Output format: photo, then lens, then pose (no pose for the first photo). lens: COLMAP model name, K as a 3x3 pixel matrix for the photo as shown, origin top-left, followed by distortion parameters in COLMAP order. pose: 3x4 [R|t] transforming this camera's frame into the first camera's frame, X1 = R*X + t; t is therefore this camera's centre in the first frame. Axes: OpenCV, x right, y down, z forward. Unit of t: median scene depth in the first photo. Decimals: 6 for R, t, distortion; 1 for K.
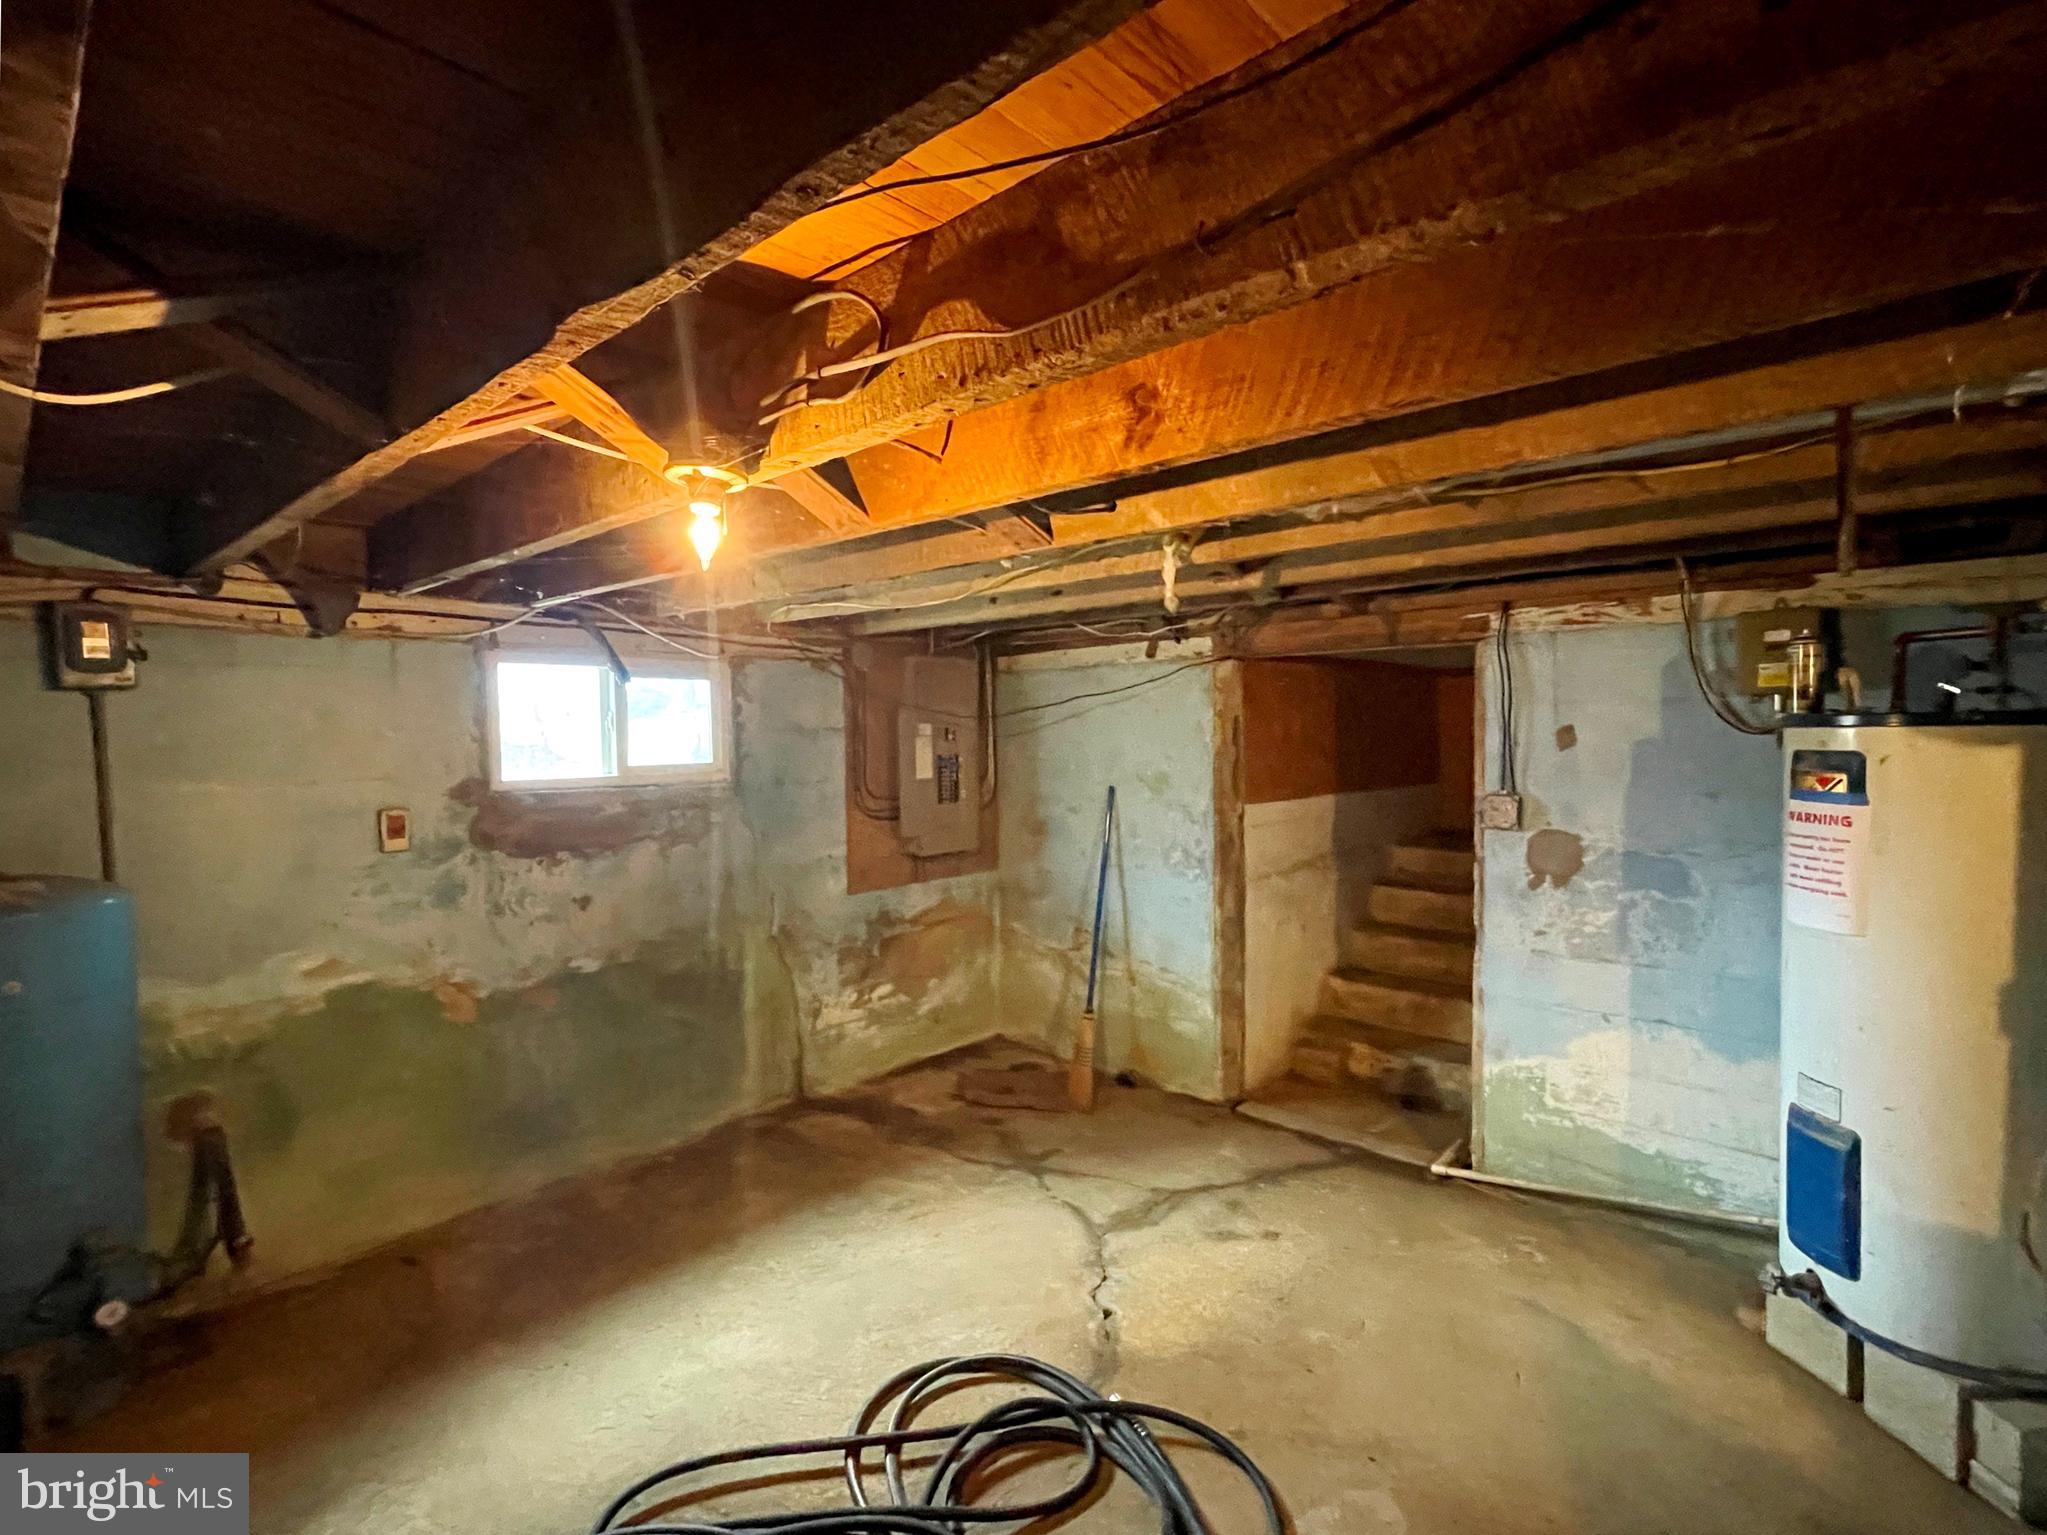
lens RADIAL K [[976.1, 0, 1018.2], [0, 976.1, 763.9], [0, 0, 1]] dist [0.002968, 0.000045]
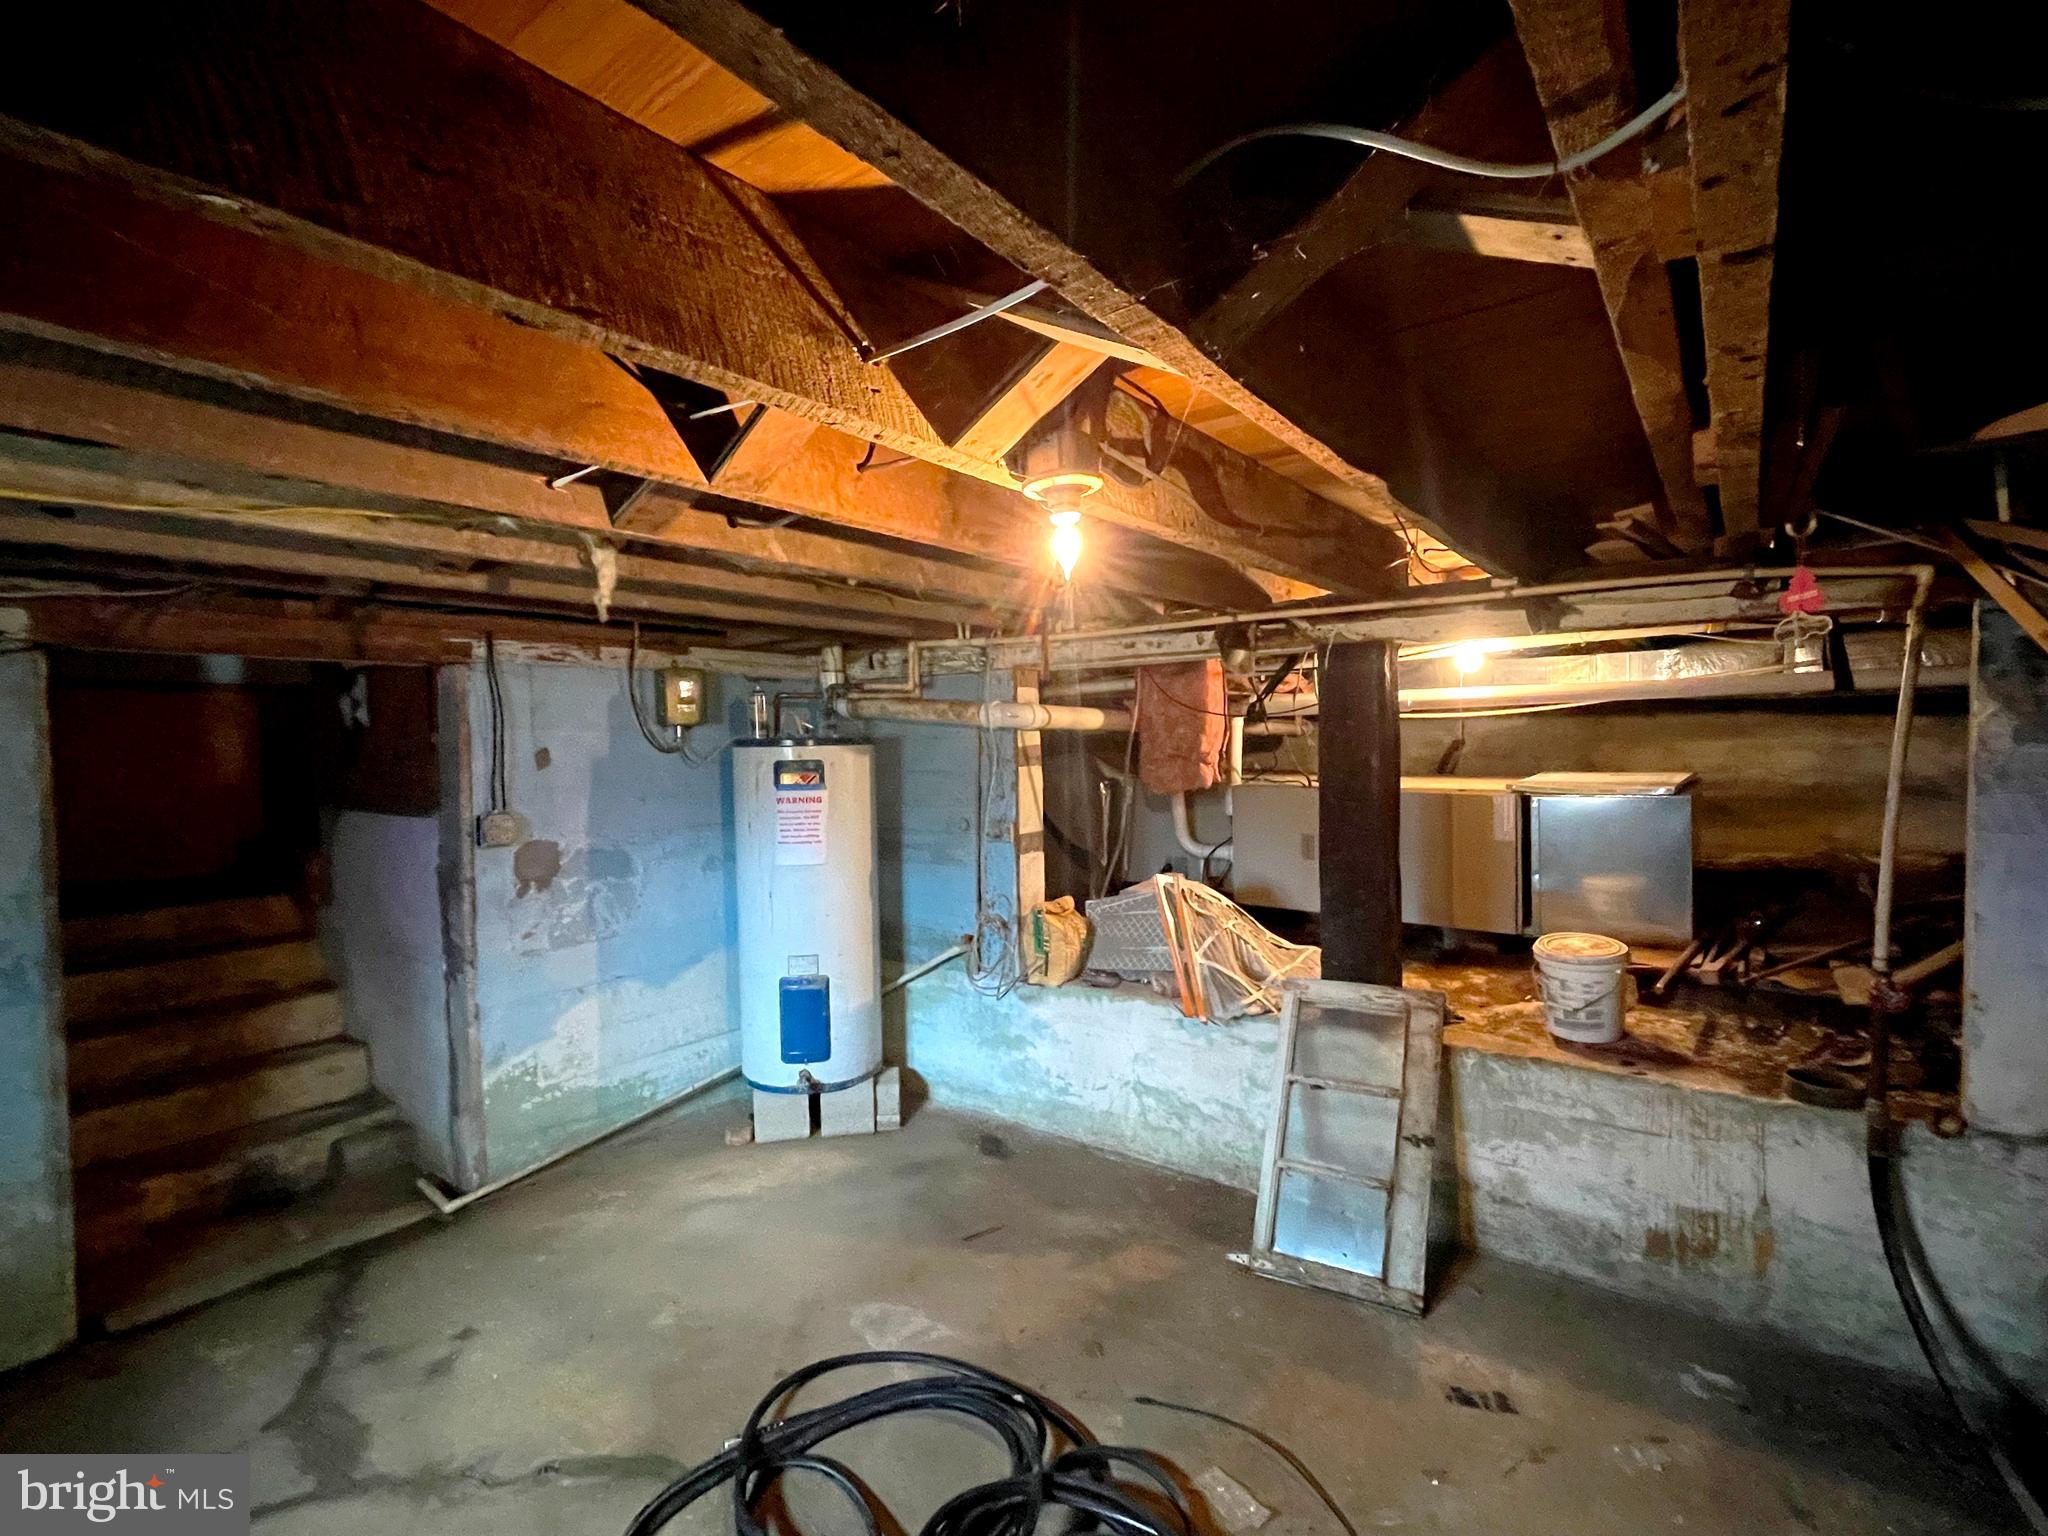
lens RADIAL K [[976.6, 0, 1018.7], [0, 976.6, 764.4], [0, 0, 1]] dist [0.002968, 0.000045]
pose [[-0.106709, -0.015538, 0.994169, -0.642197], [0.049980, 0.998530, 0.020971, -0.016255], [-0.993033, 0.051926, -0.105775, 0.572591]]
